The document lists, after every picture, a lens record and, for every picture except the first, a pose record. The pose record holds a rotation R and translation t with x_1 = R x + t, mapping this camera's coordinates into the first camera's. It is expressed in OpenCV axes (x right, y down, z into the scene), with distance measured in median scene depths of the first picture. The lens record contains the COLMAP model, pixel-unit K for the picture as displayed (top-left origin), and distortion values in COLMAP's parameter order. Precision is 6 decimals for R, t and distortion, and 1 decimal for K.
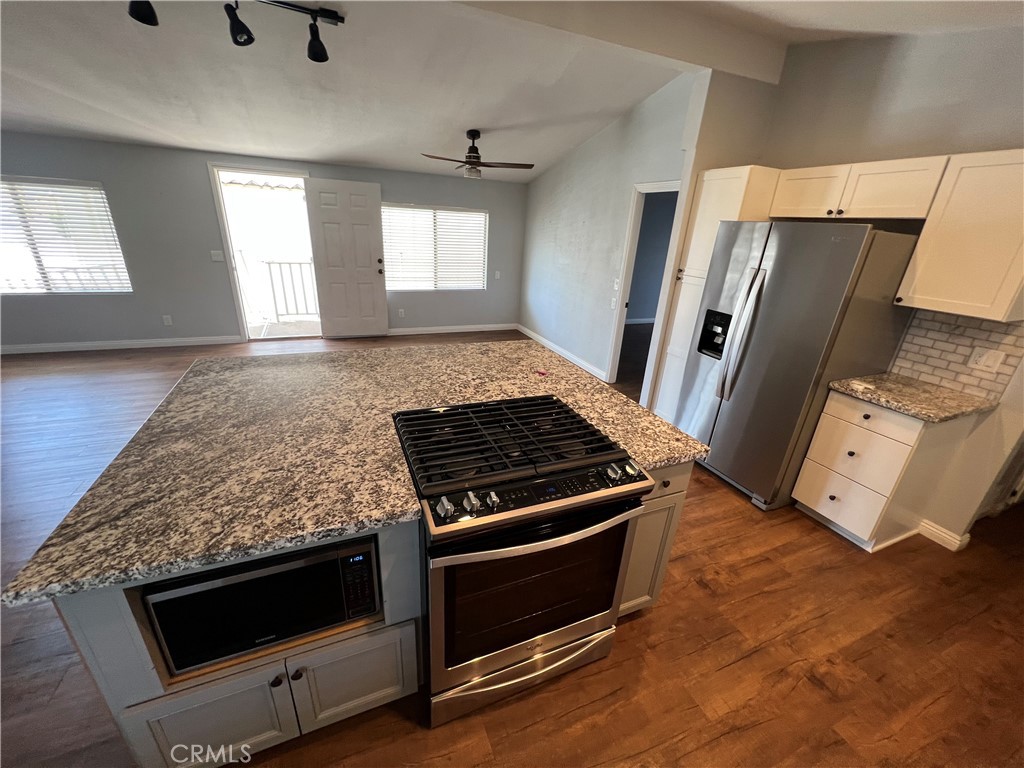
lens RADIAL K [[408.6, 0, 508.5], [0, 408.6, 389.2], [0, 0, 1]] dist [-0.000887, -0.000168]
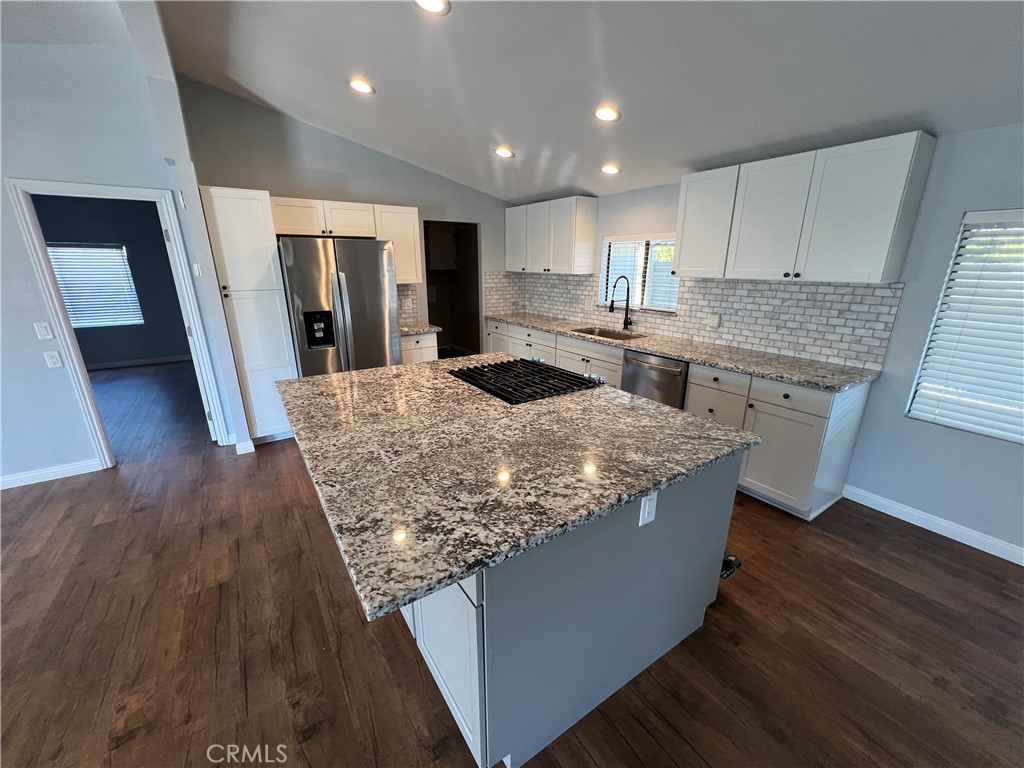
lens RADIAL K [[408.6, 0, 512.2], [0, 408.6, 388.8], [0, 0, 1]] dist [-0.000887, -0.000168]
pose [[-0.188380, -0.343816, 0.919948, -1.047392], [0.358527, 0.847993, 0.390341, -0.341309], [-0.914315, 0.403358, -0.036478, 0.791686]]
